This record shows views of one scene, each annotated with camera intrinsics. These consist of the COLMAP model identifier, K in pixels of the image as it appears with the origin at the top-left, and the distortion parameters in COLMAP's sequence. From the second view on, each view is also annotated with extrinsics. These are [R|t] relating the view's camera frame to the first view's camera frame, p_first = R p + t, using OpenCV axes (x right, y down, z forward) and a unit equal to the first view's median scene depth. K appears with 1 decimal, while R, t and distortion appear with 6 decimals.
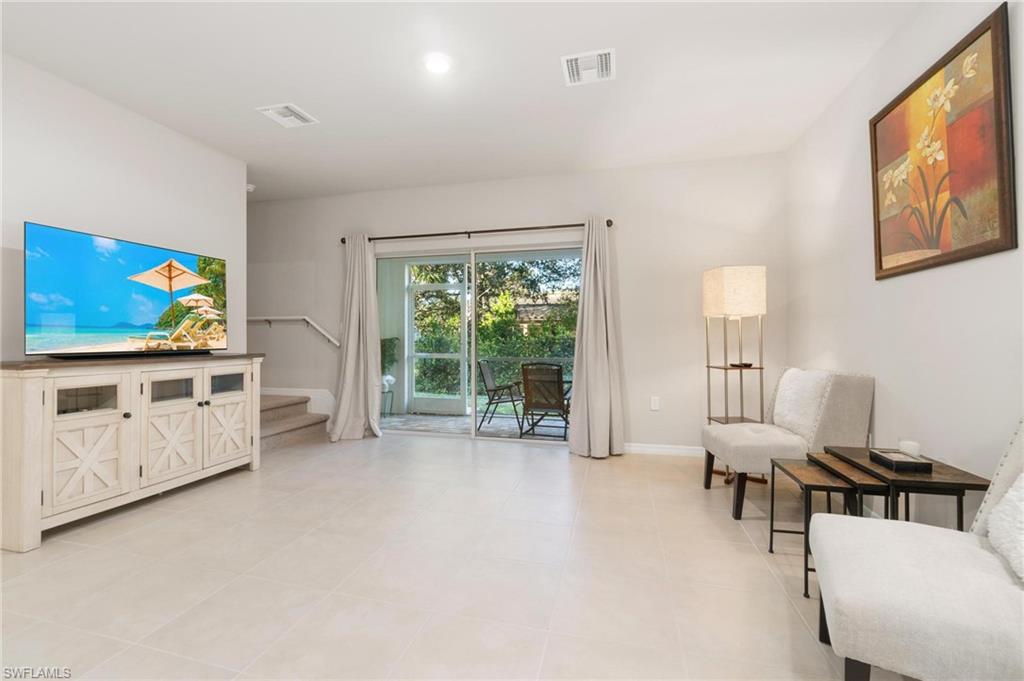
lens RADIAL K [[453.9, 0, 506.7], [0, 453.9, 336.6], [0, 0, 1]] dist [-0.001552, -0.000344]
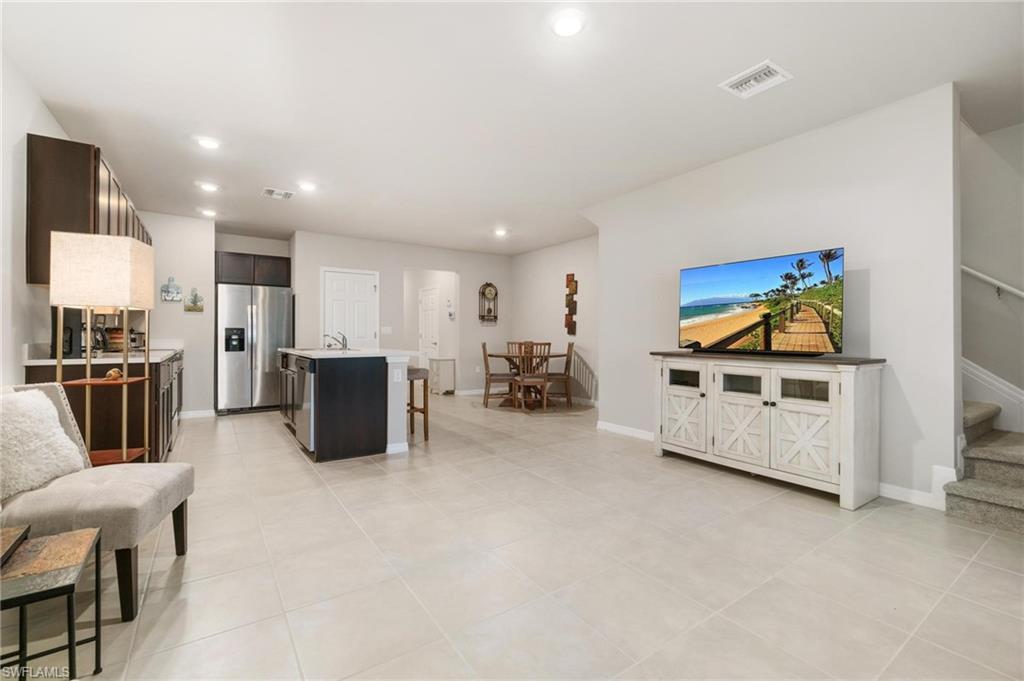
lens RADIAL K [[435.6, 0, 502.9], [0, 435.6, 336.0], [0, 0, 1]] dist [-0.000524, 0.000009]
pose [[-0.663256, -0.001194, -0.748391, 0.519854], [-0.002984, 0.999995, 0.001049, -0.003154], [0.748386, 0.002929, -0.663257, 1.367483]]
